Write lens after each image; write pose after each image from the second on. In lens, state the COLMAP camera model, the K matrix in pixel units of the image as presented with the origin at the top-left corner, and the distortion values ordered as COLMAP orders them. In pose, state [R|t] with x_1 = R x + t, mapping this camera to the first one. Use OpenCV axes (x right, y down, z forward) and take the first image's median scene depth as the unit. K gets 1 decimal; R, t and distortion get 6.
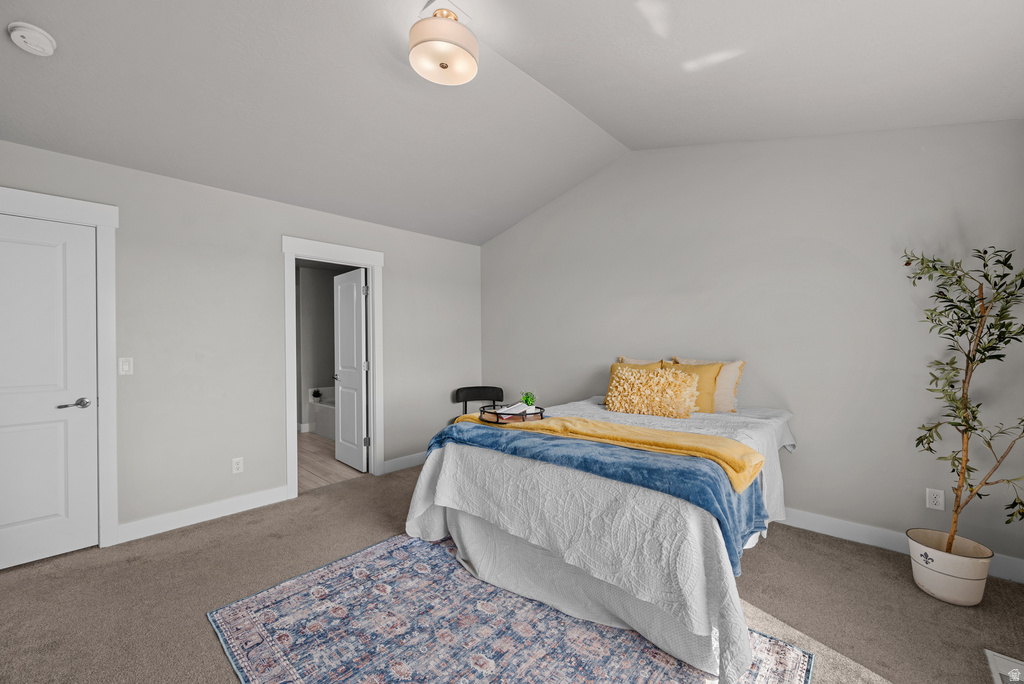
lens RADIAL K [[400.9, 0, 513.4], [0, 400.9, 343.6], [0, 0, 1]] dist [-0.000646, 0.000008]
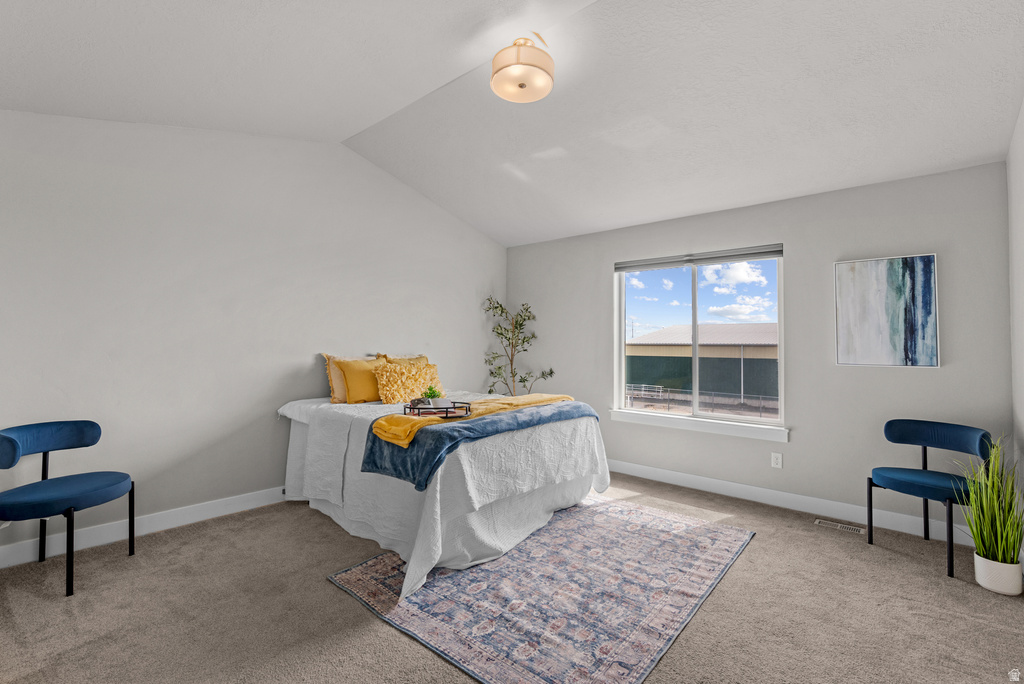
lens RADIAL K [[447.8, 0, 513.2], [0, 447.8, 342.6], [0, 0, 1]] dist [-0.003439, -0.000036]
pose [[-0.014147, 0.019442, 0.999711, -1.442403], [-0.002593, 0.999807, -0.019481, 0.042571], [-0.999897, -0.002868, -0.014094, 1.097064]]
